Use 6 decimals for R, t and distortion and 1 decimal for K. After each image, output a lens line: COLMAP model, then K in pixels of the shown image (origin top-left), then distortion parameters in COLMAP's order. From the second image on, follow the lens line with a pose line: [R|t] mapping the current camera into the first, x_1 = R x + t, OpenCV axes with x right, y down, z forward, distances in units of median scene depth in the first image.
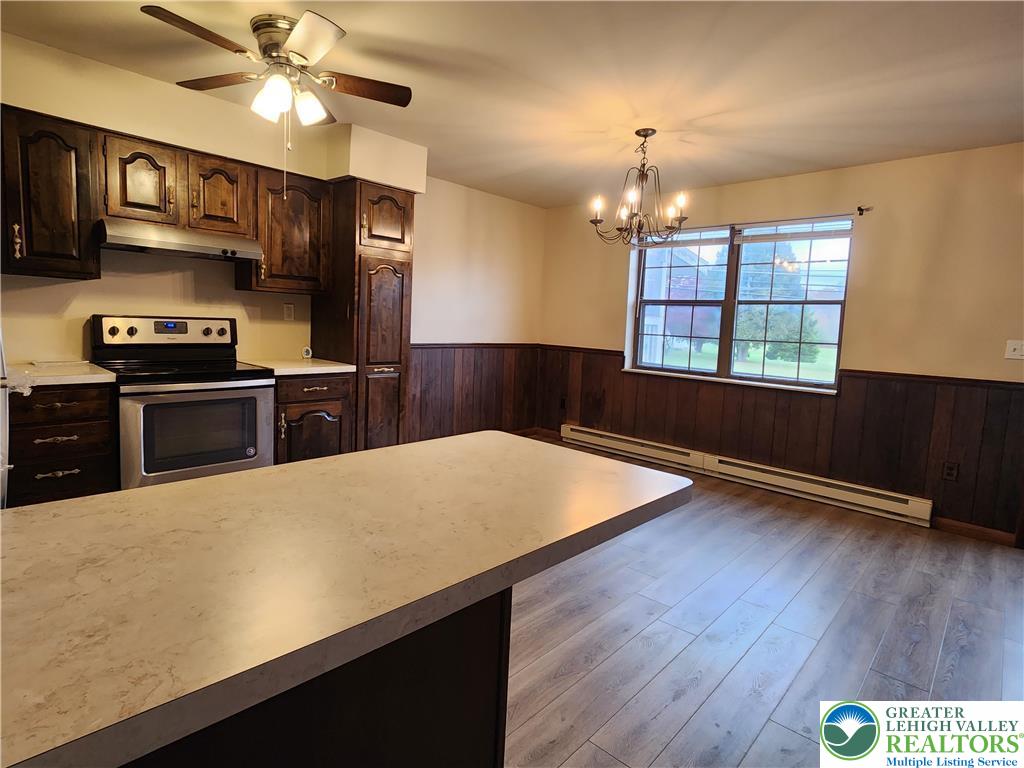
lens RADIAL K [[535.3, 0, 505.6], [0, 535.3, 365.7], [0, 0, 1]] dist [0.002347, 0.000344]
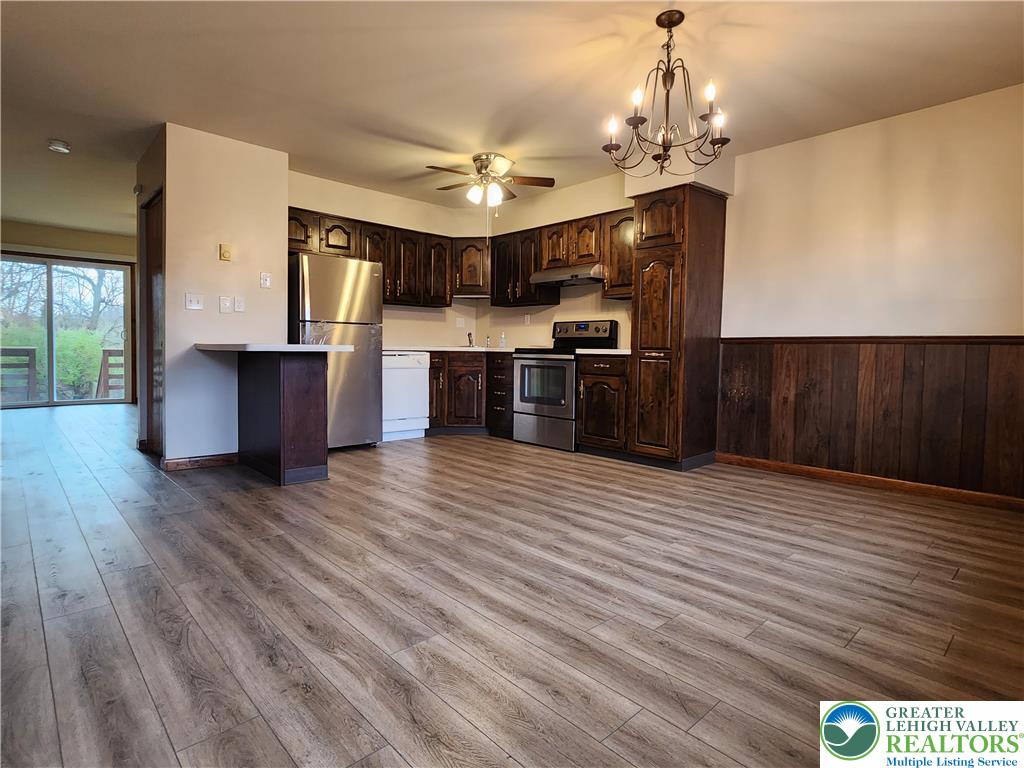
lens RADIAL K [[535.3, 0, 505.6], [0, 535.3, 365.7], [0, 0, 1]] dist [0.002347, 0.000344]
pose [[-0.051166, -0.013191, -0.998603, 0.914557], [-0.102849, 0.994666, -0.007869, 0.072660], [0.993380, 0.102303, -0.052249, 0.773009]]
